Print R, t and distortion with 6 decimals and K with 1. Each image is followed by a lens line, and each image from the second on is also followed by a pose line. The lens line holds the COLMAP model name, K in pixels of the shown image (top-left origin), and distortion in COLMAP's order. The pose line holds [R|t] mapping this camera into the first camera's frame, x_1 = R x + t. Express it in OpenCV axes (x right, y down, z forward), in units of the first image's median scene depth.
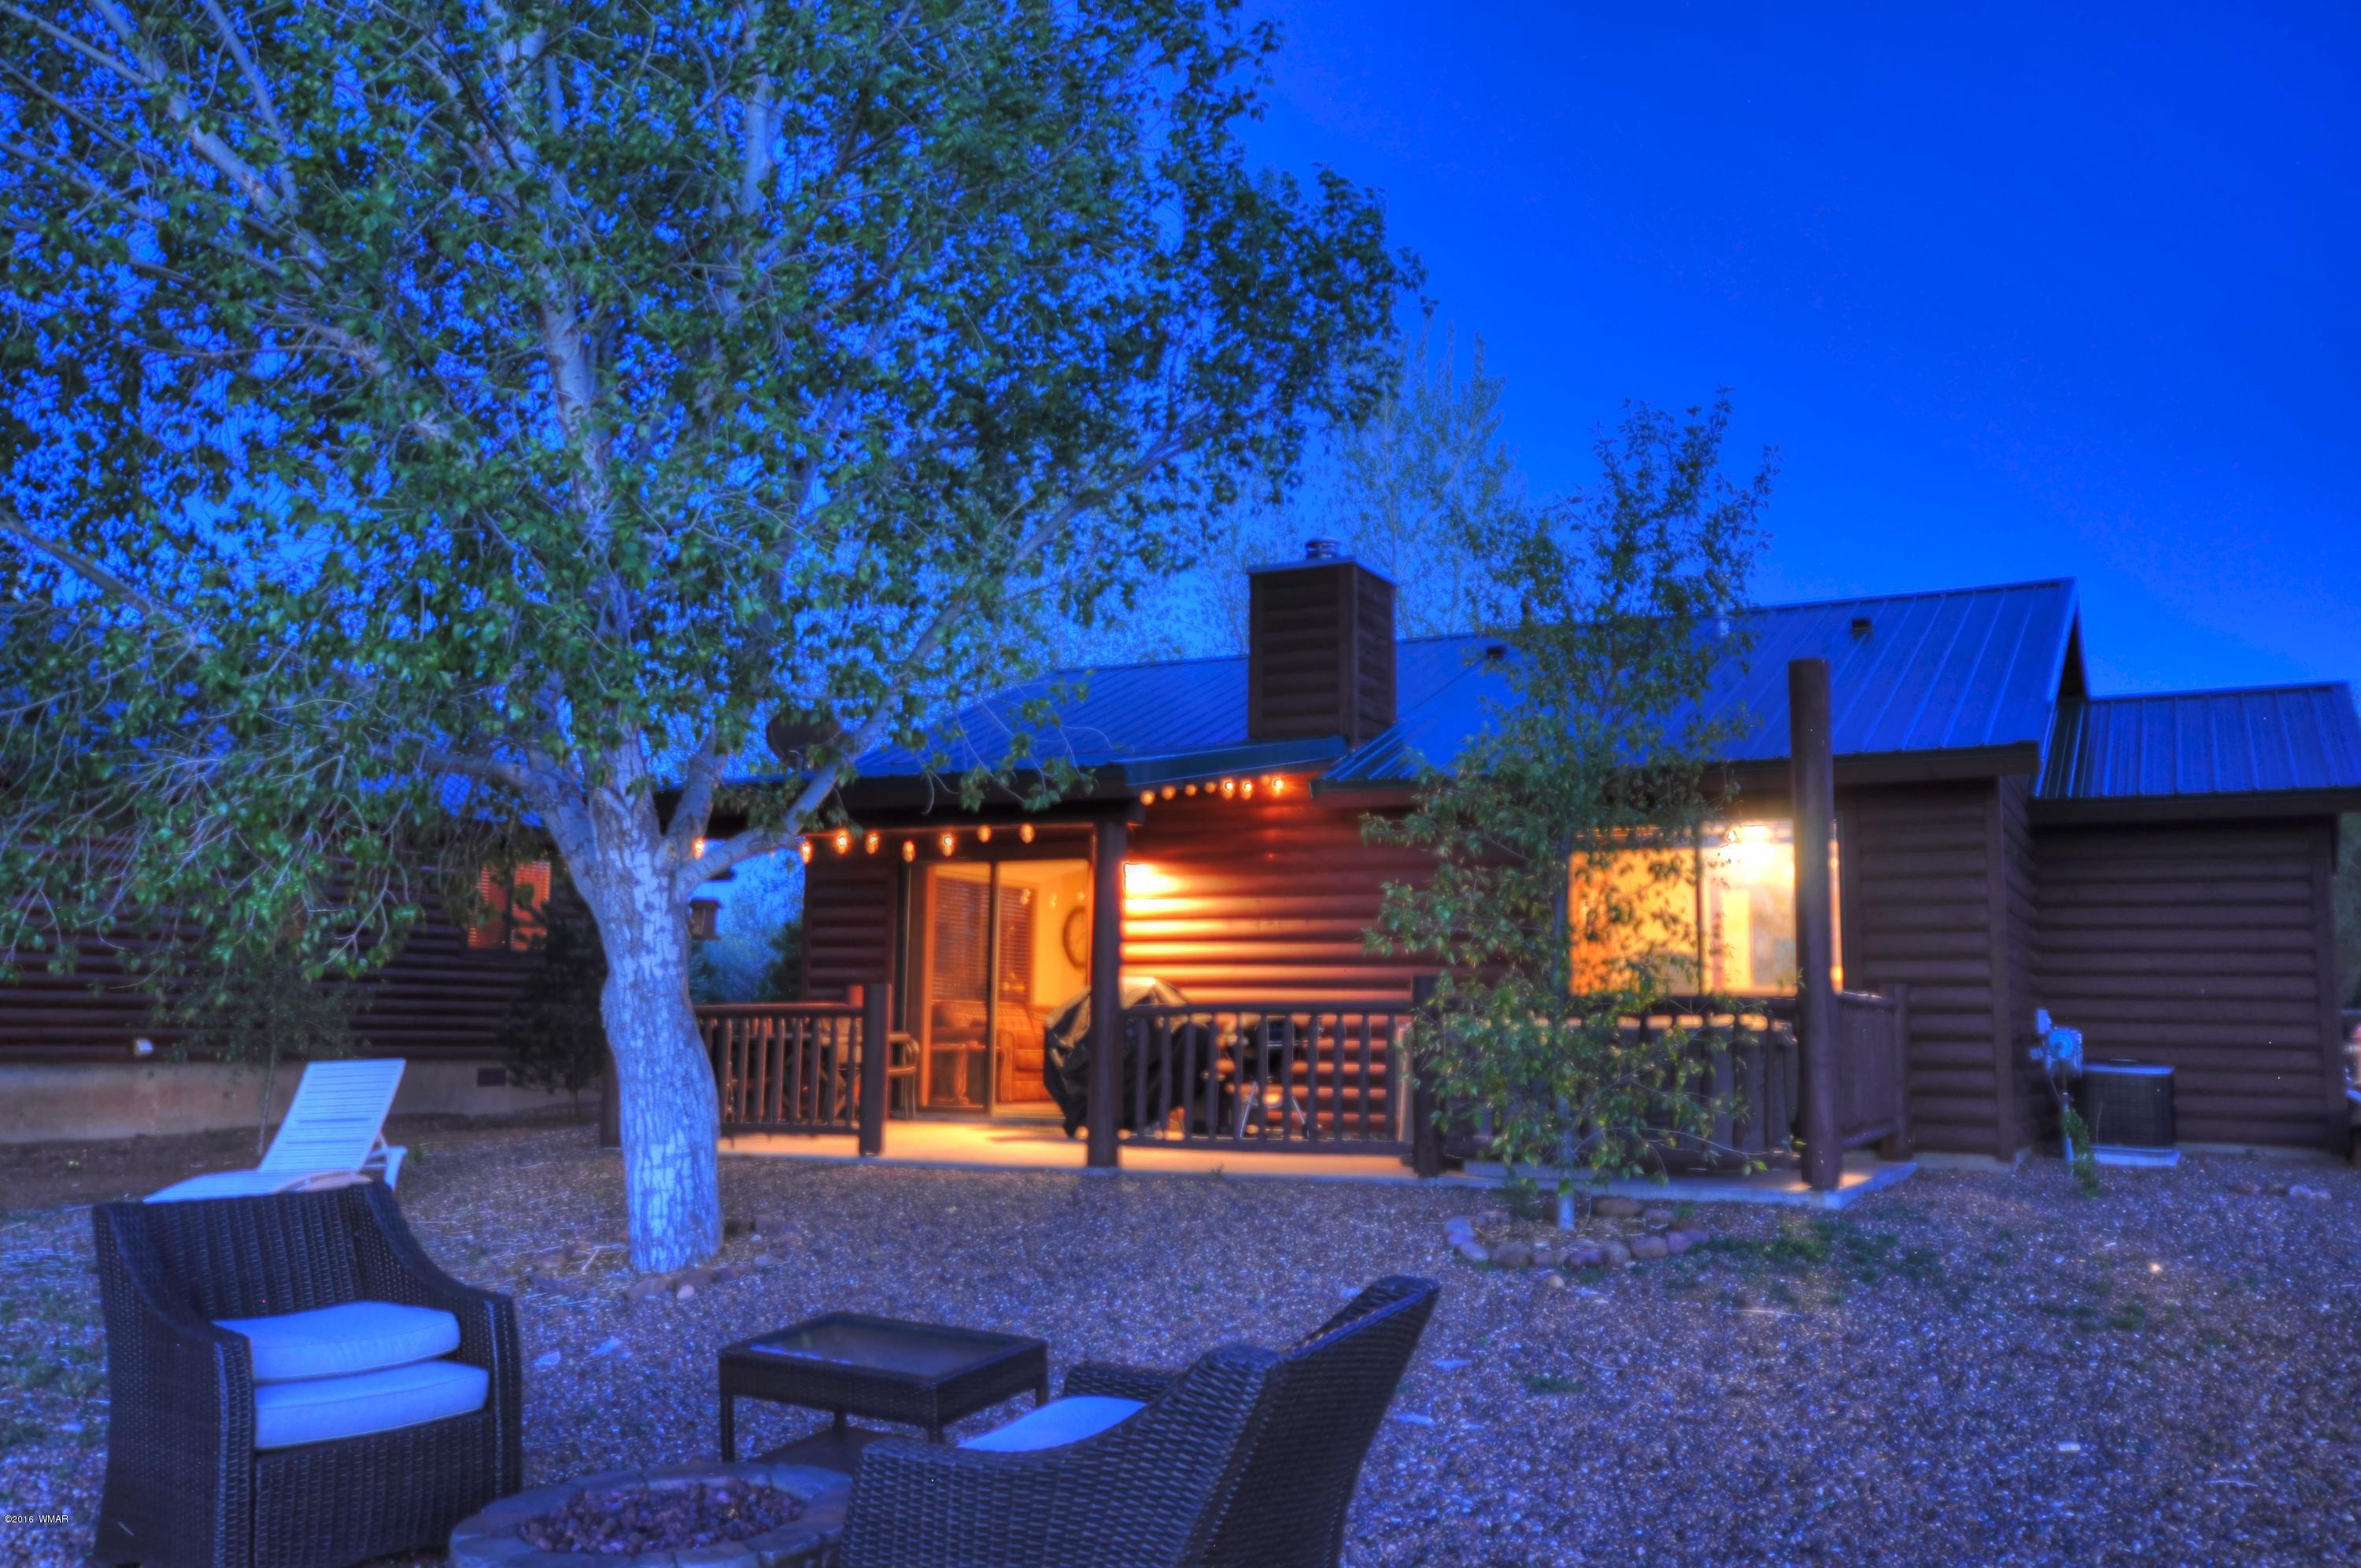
lens RADIAL K [[1934.5, 0, 1180.5], [0, 1934.5, 784.0], [0, 0, 1]] dist [0.000939, 0.007272]
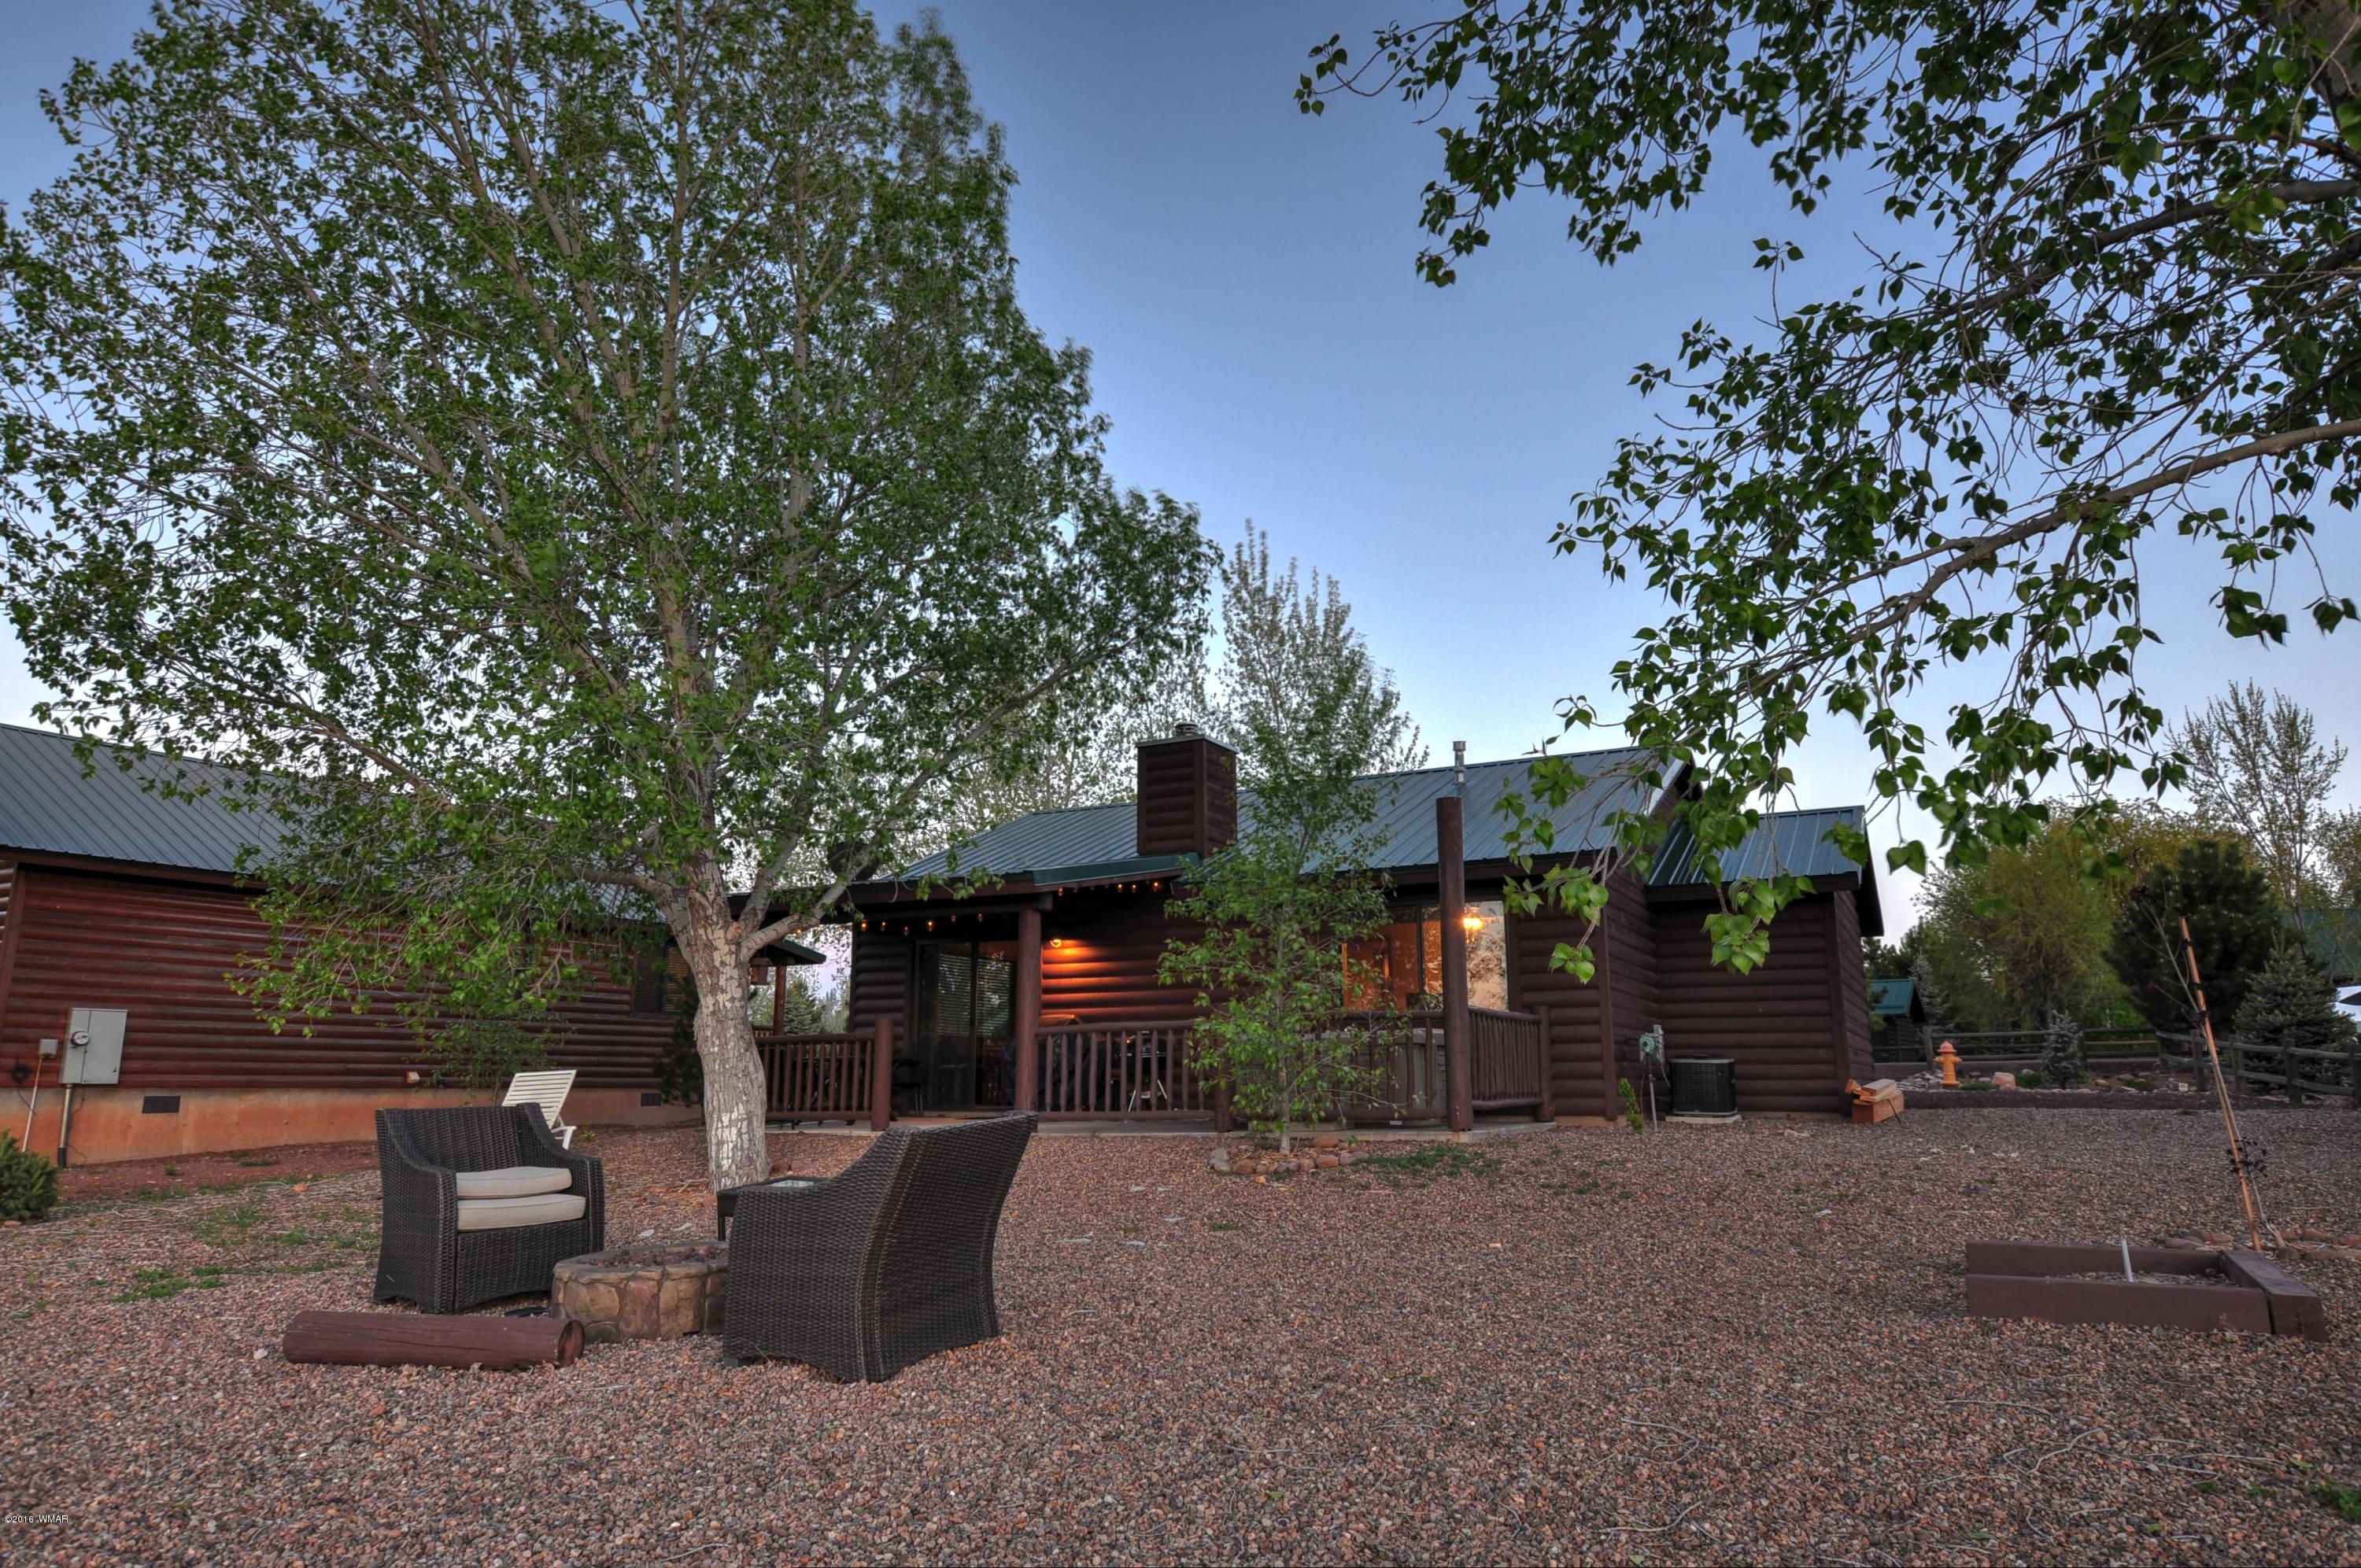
lens RADIAL K [[1459.4, 0, 1180.5], [0, 1459.4, 784.0], [0, 0, 1]] dist [-0.018042, 0.001546]
pose [[0.999775, -0.018295, -0.010739, 0.107590], [0.017412, 0.996862, -0.077223, 0.013605], [0.012118, 0.077019, 0.996956, -0.187677]]
